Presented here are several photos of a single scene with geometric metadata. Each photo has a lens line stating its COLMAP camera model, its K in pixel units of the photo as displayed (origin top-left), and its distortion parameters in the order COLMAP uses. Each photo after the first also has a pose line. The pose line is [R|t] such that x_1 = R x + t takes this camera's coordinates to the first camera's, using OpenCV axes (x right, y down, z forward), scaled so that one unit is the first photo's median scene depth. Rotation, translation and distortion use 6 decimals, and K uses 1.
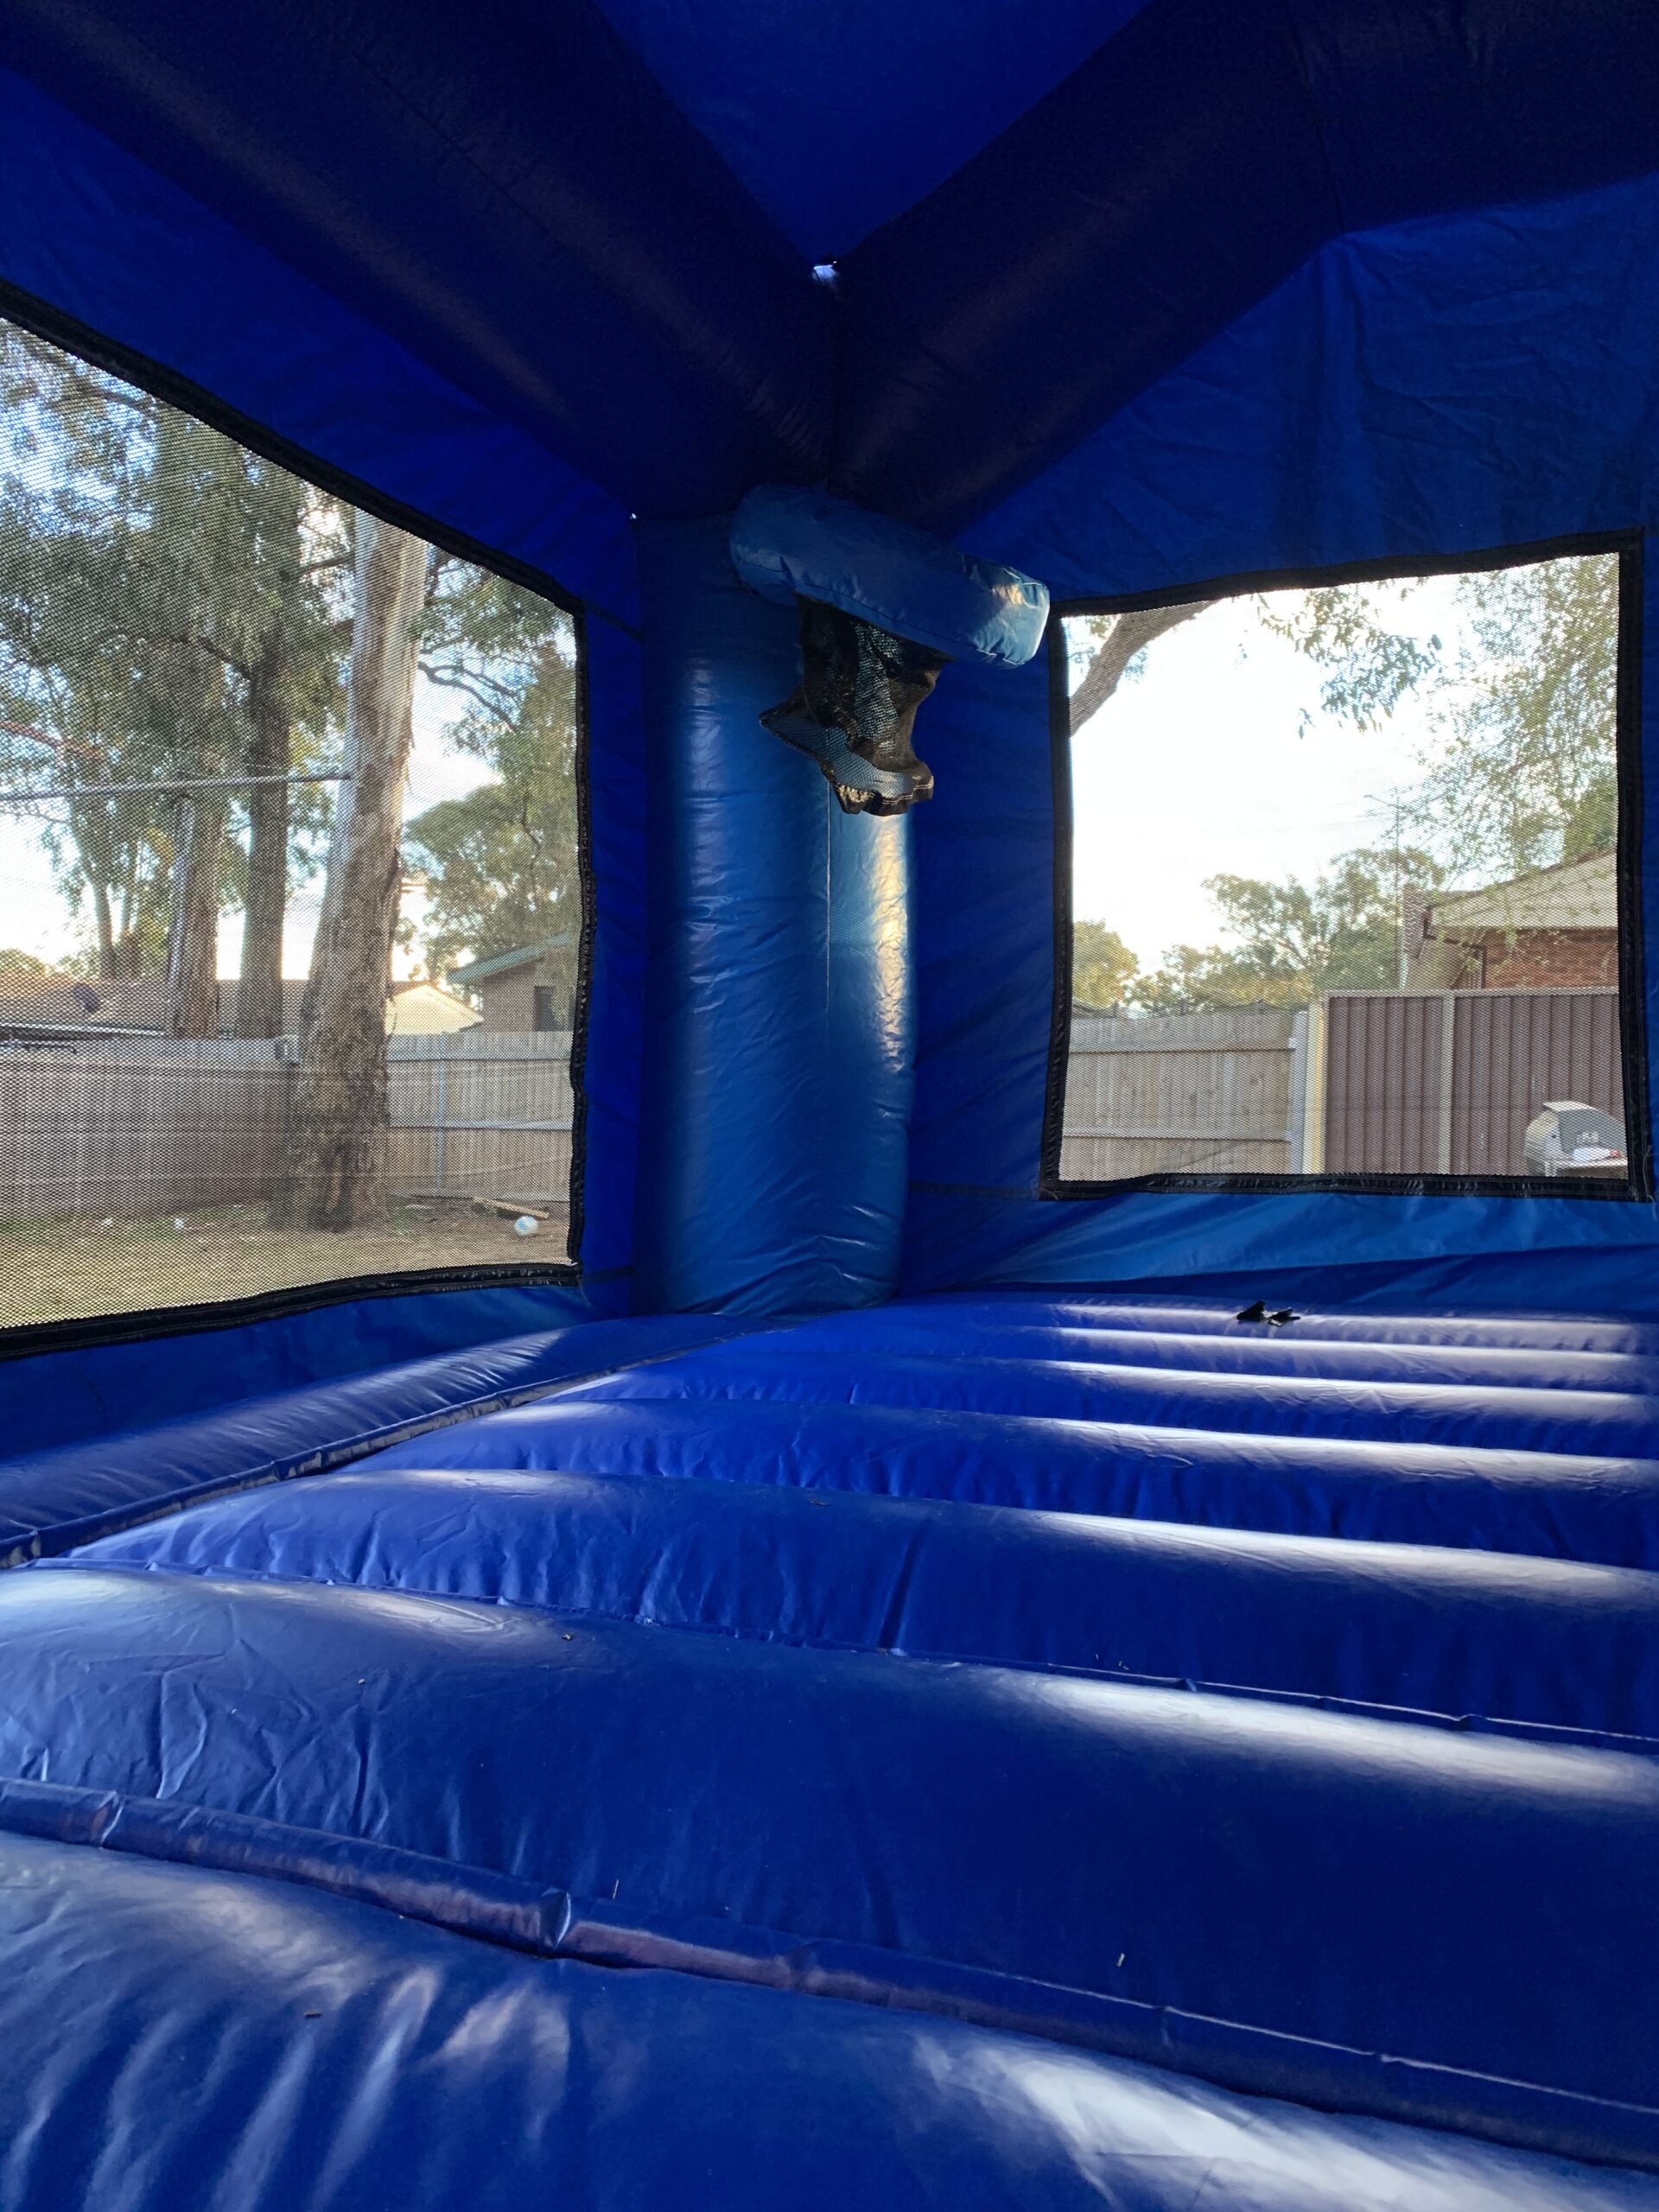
lens RADIAL K [[1669.2, 0, 852.0], [0, 1669.2, 1104.0], [0, 0, 1]] dist [0.034429, -0.033105]
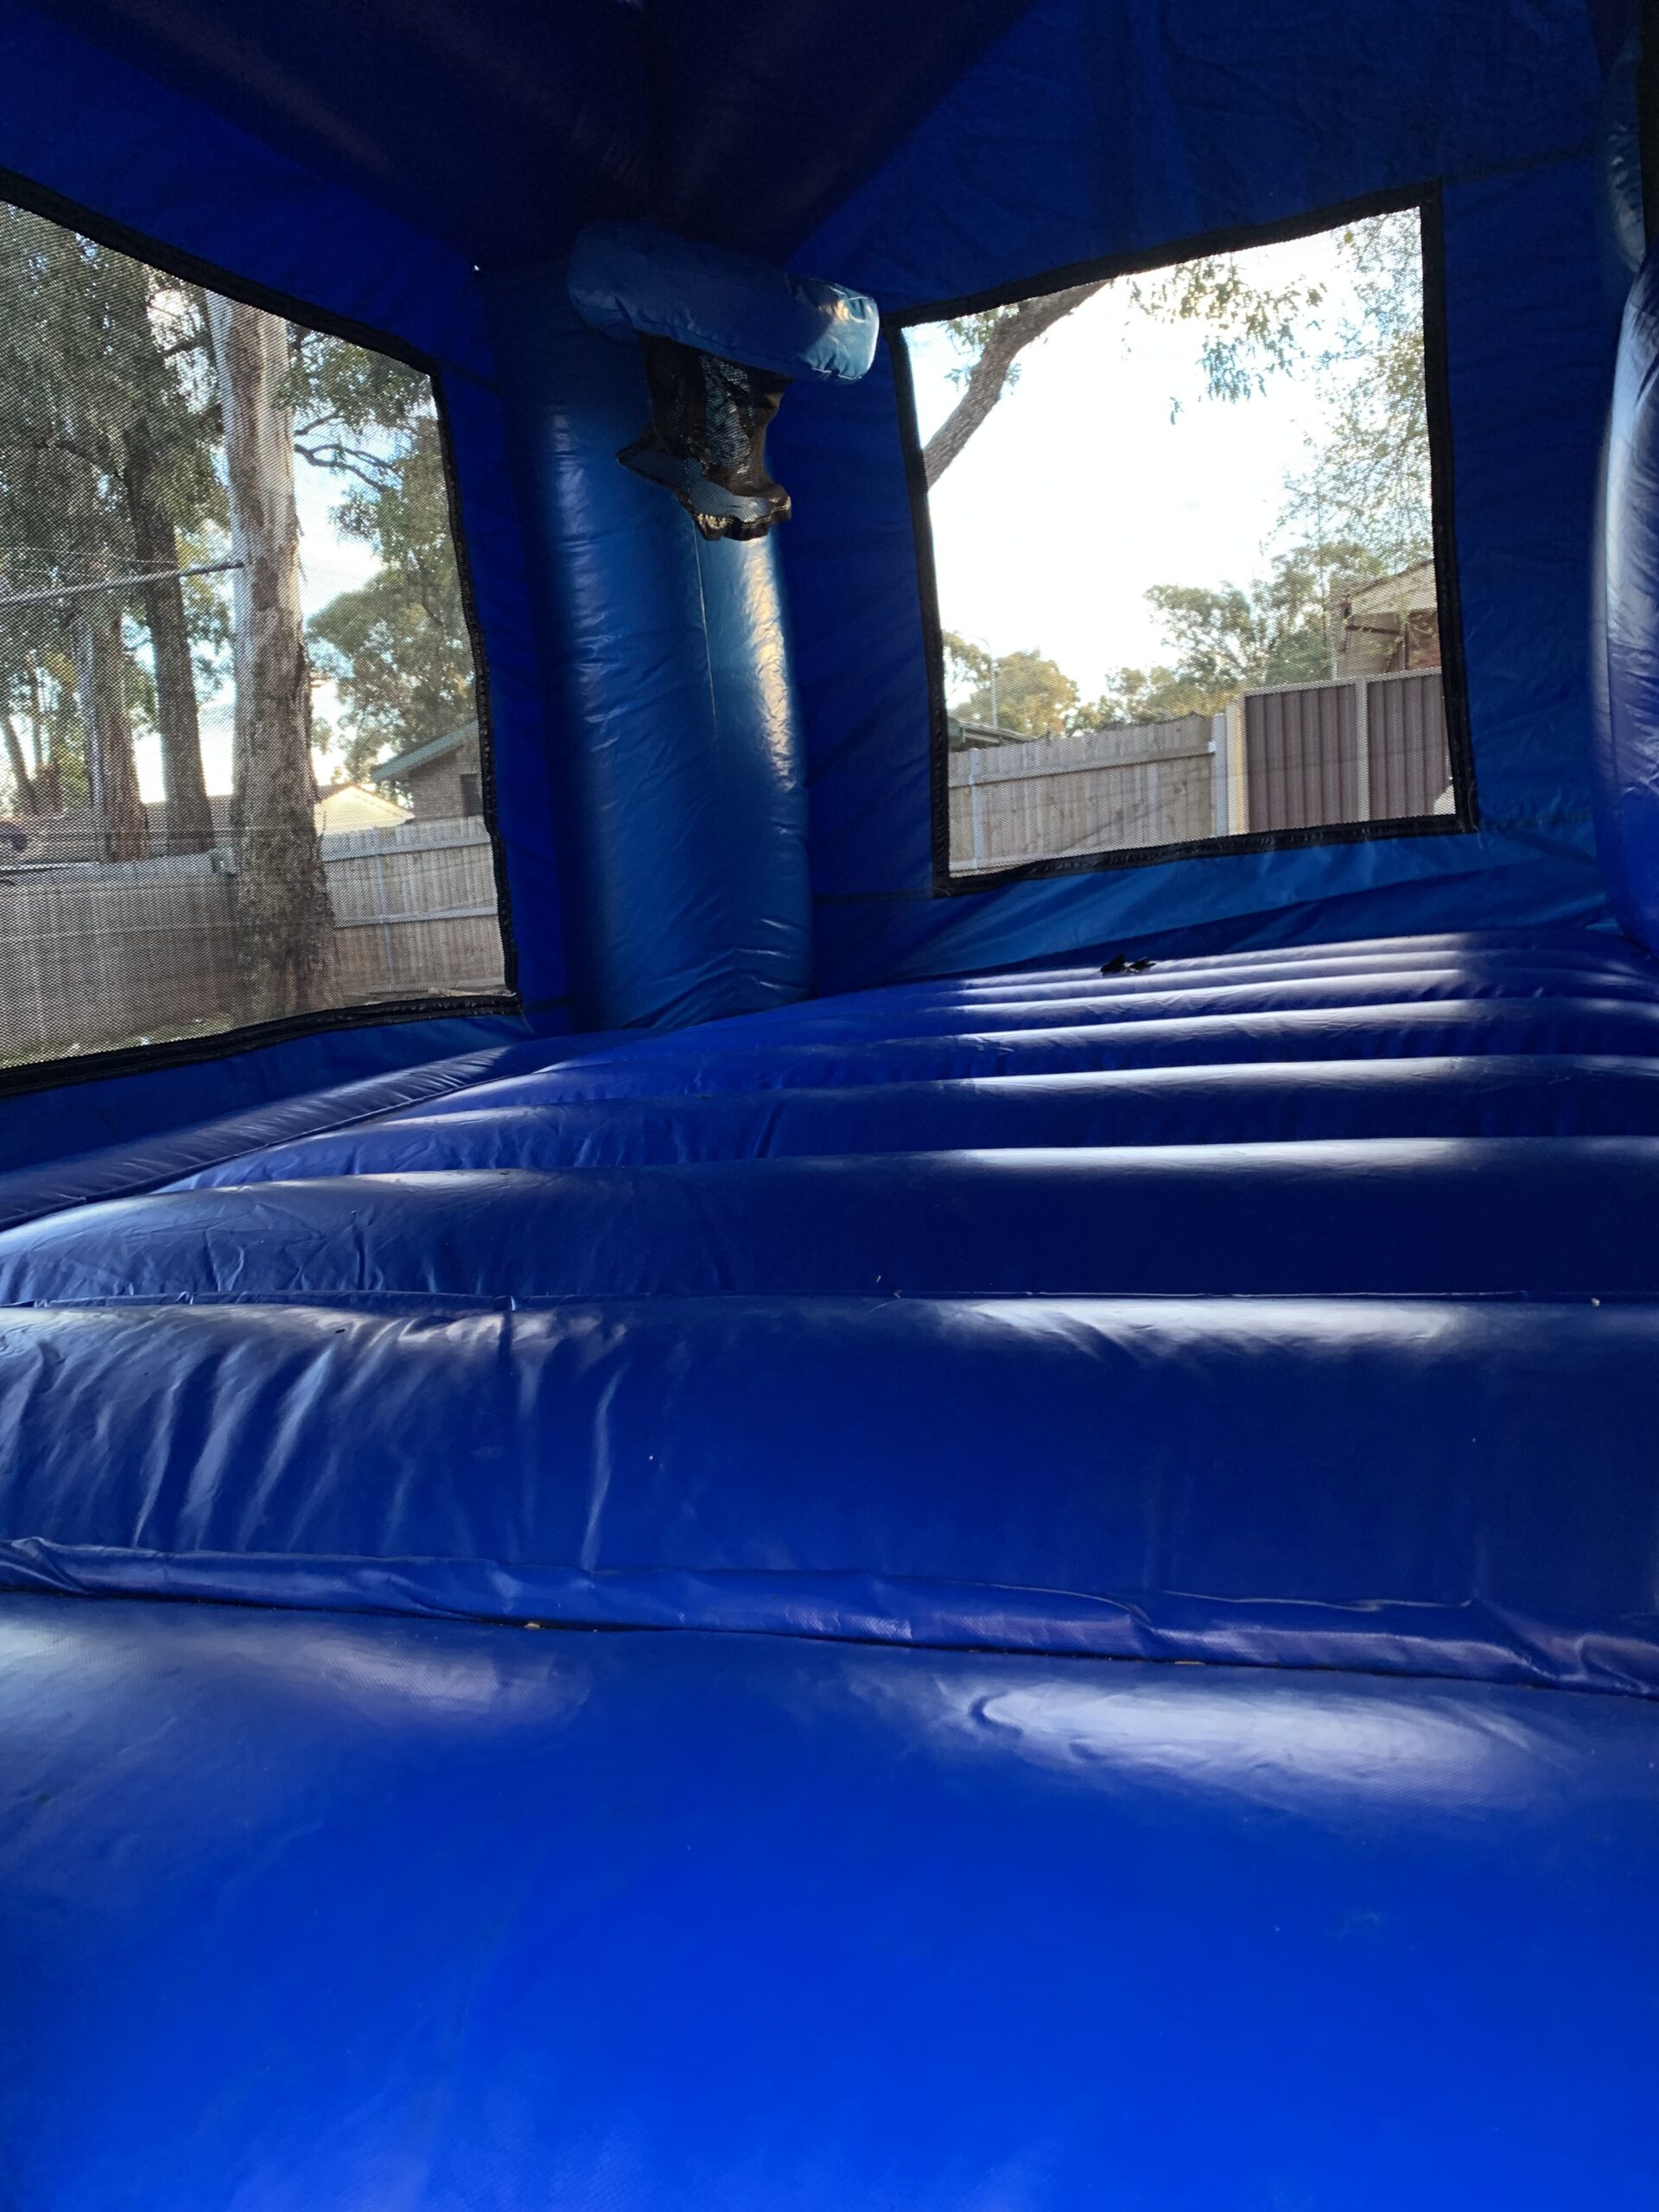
lens RADIAL K [[1669.2, 0, 836.9], [0, 1669.2, 1116.5], [0, 0, 1]] dist [0.034429, -0.033105]
pose [[0.994321, -0.106275, 0.005655, 0.029799], [0.104273, 0.983470, 0.148032, 0.032848], [-0.021294, -0.146602, 0.988966, -0.102760]]
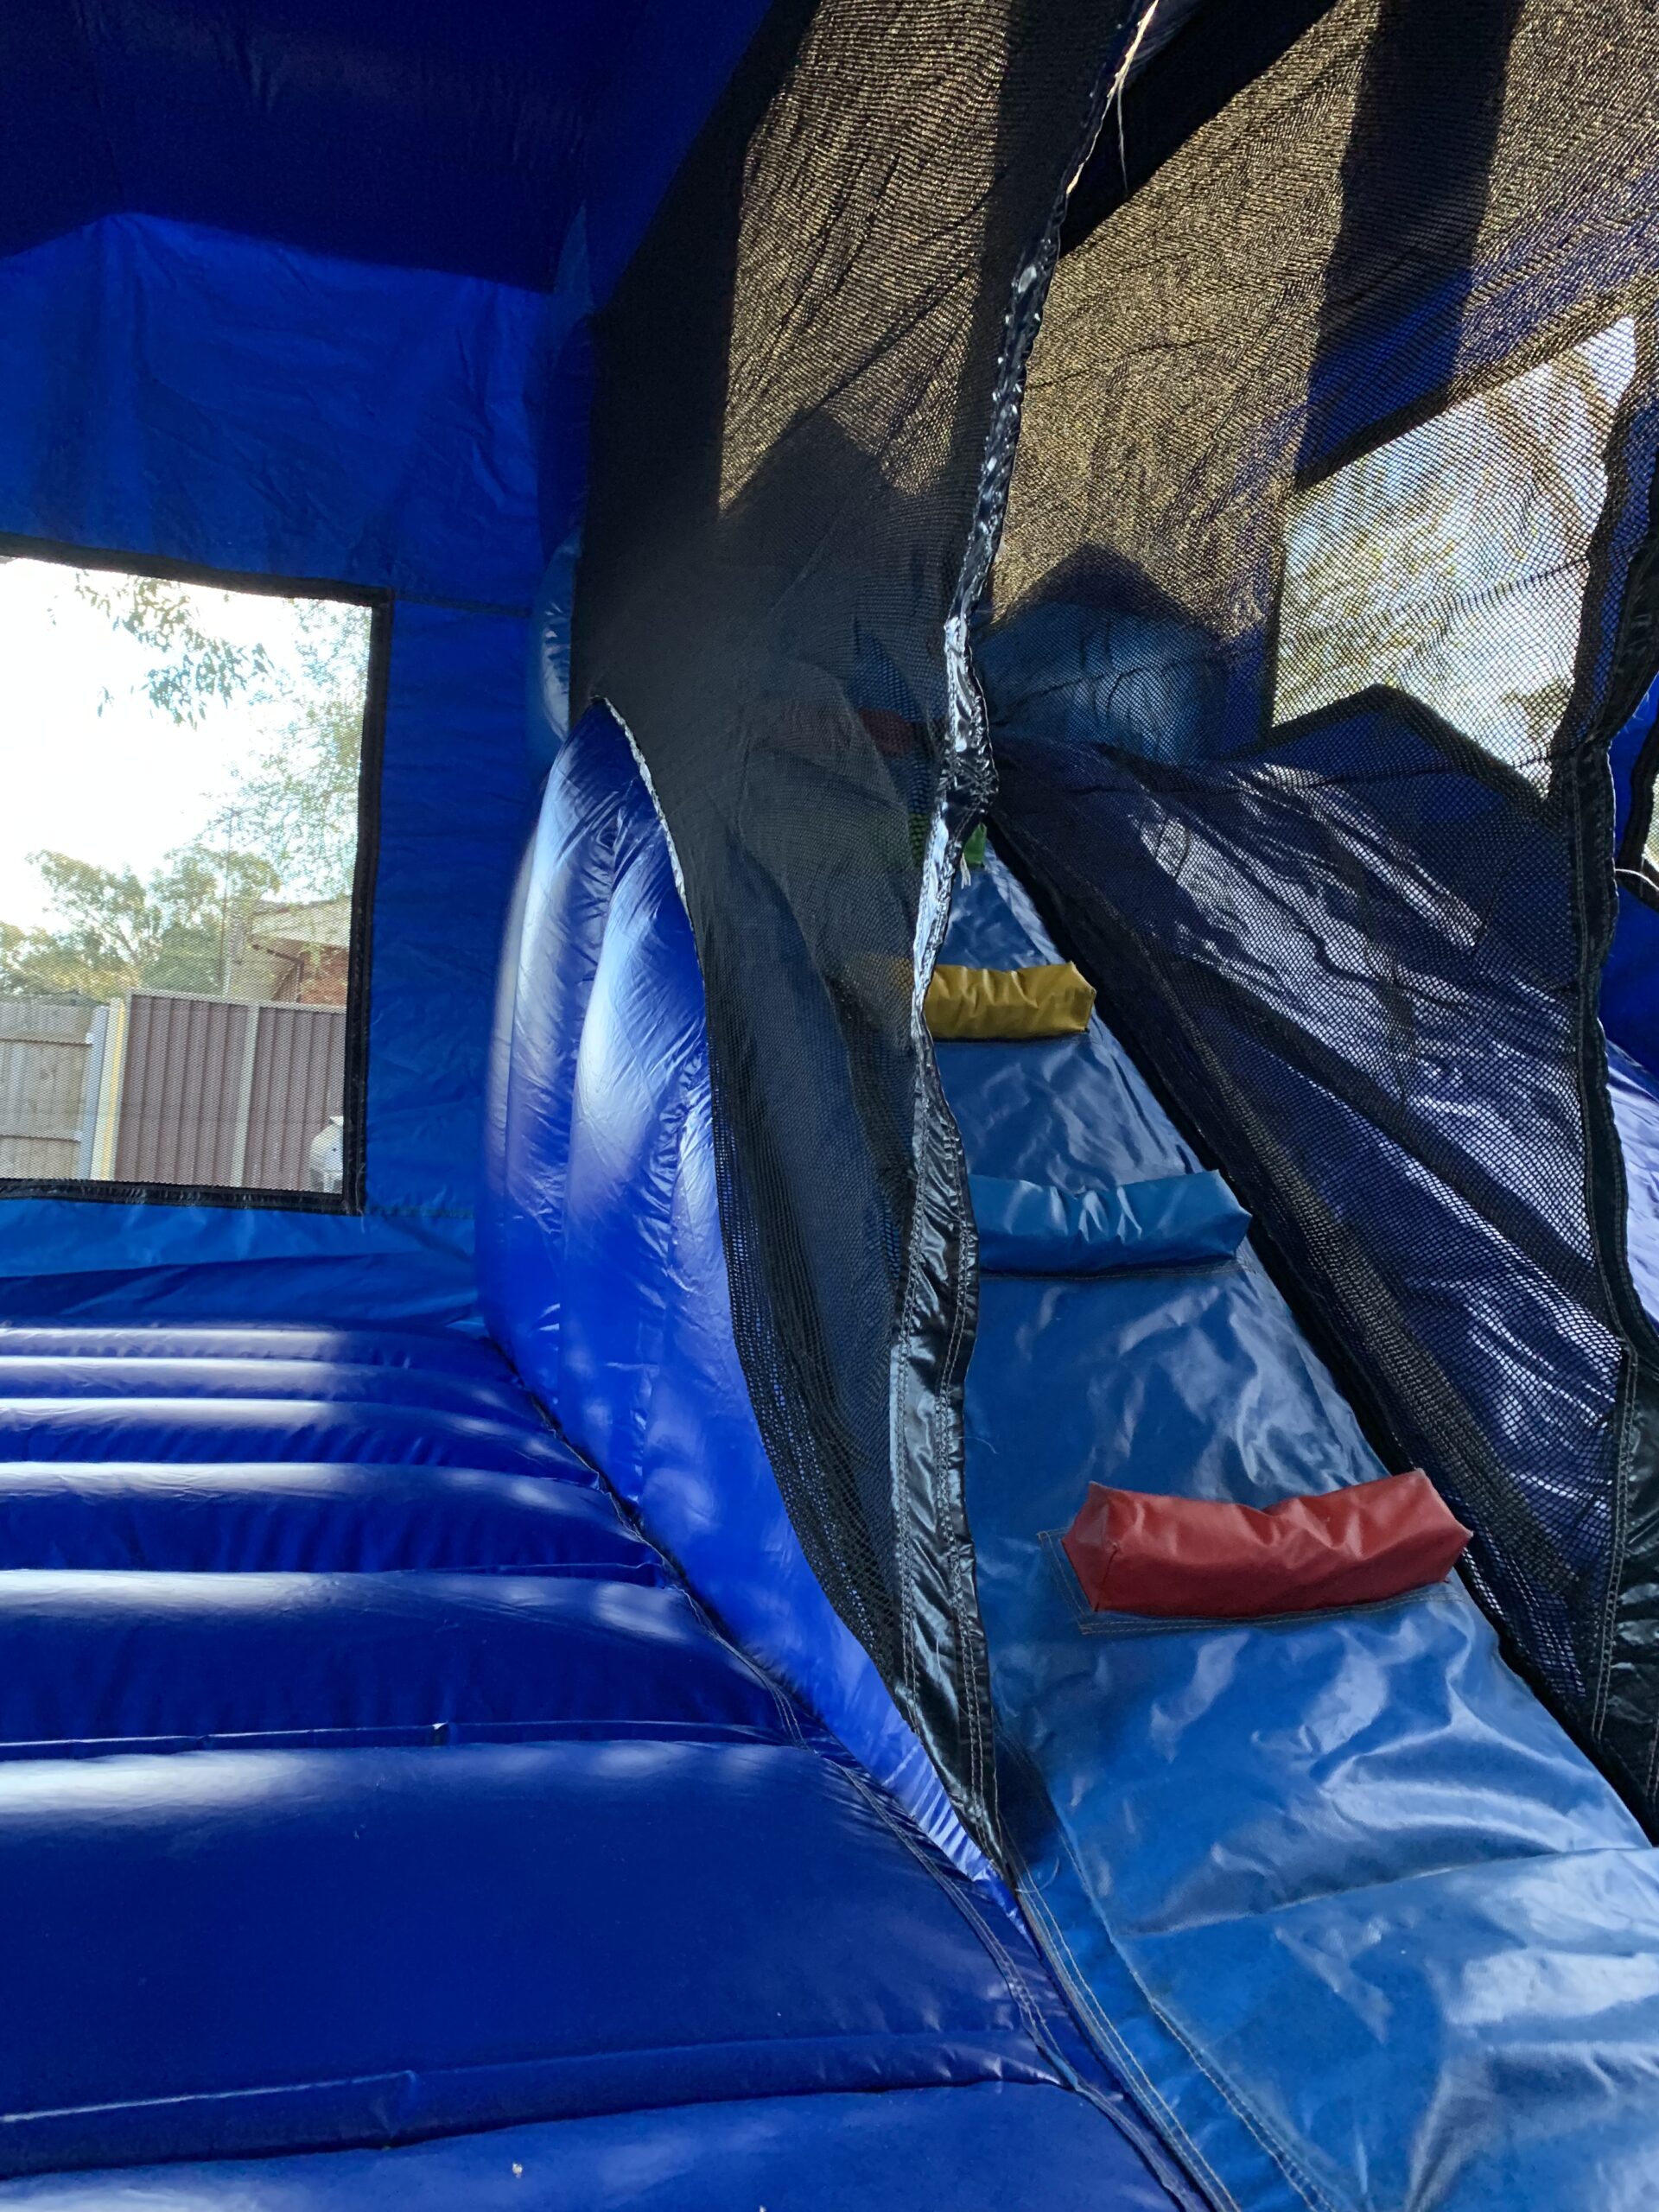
lens RADIAL K [[1669.2, 0, 829.0], [0, 1669.2, 1100.2], [0, 0, 1]] dist [0.034429, -0.033105]
pose [[0.787213, 0.065178, 0.613227, 0.048202], [-0.061050, 0.997751, -0.027677, -0.003676], [-0.613652, -0.015650, 0.789422, -0.023959]]
